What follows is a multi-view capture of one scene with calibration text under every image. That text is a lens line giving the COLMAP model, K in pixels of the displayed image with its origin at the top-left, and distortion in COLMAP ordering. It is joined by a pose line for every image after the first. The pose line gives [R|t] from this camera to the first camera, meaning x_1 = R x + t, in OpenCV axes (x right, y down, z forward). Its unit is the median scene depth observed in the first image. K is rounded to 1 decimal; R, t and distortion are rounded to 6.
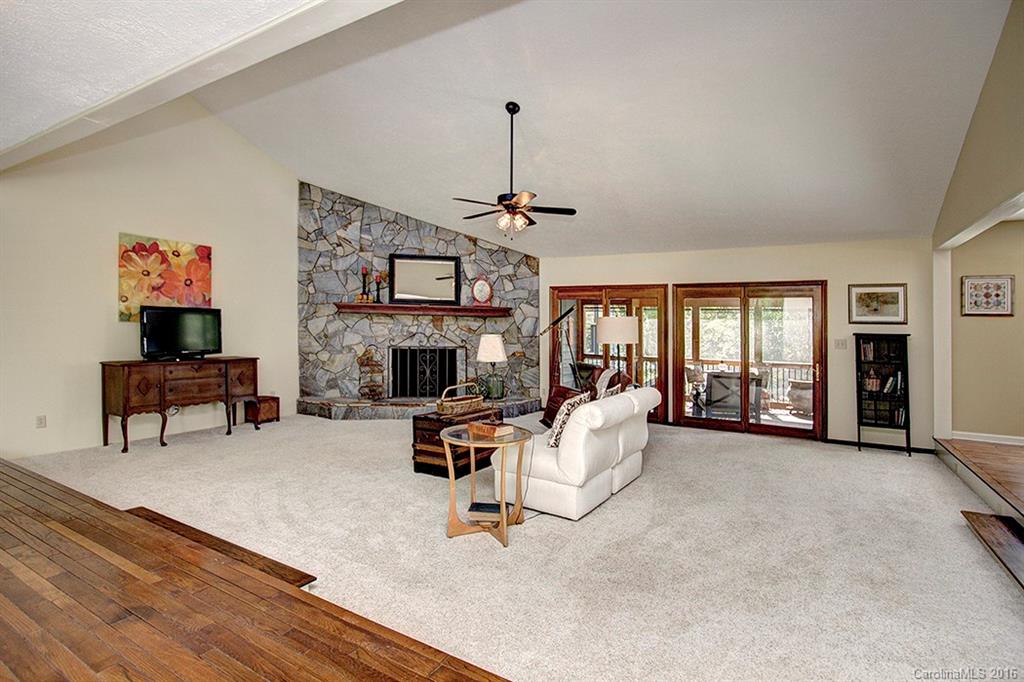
lens RADIAL K [[520.3, 0, 512.0], [0, 520.3, 341.0], [0, 0, 1]] dist [-0.002869, -0.000579]
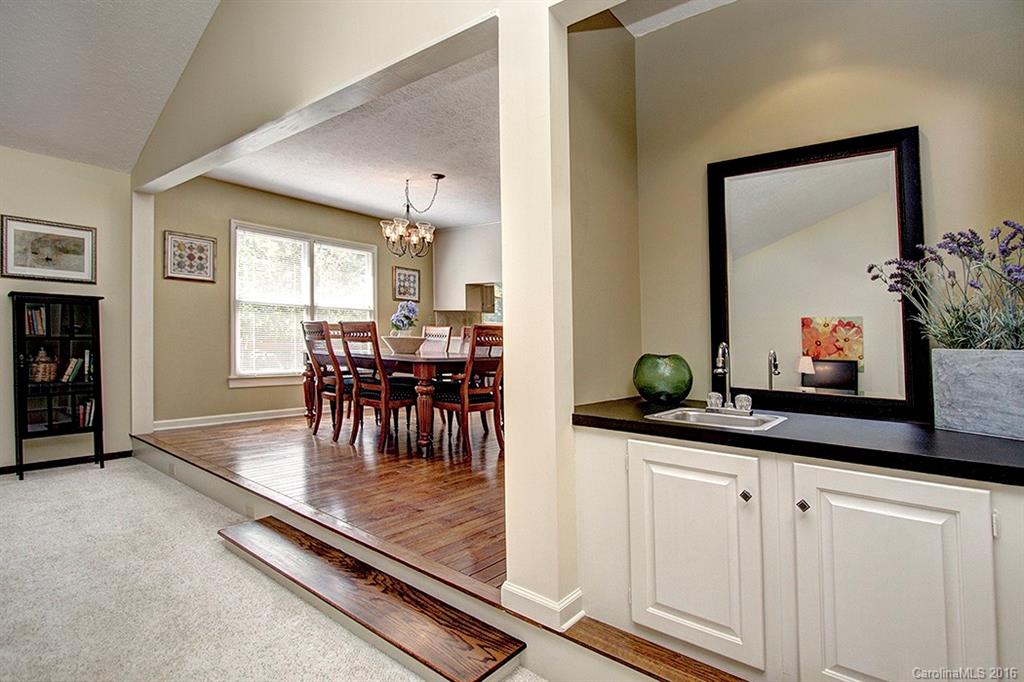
lens RADIAL K [[508.0, 0, 513.3], [0, 508.0, 318.3], [0, 0, 1]] dist [-0.001120, -0.000436]
pose [[0.139688, 0.021477, 0.989963, 0.106935], [0.006114, 0.999727, -0.022551, 0.025995], [-0.990177, 0.009203, 0.139518, 0.244474]]
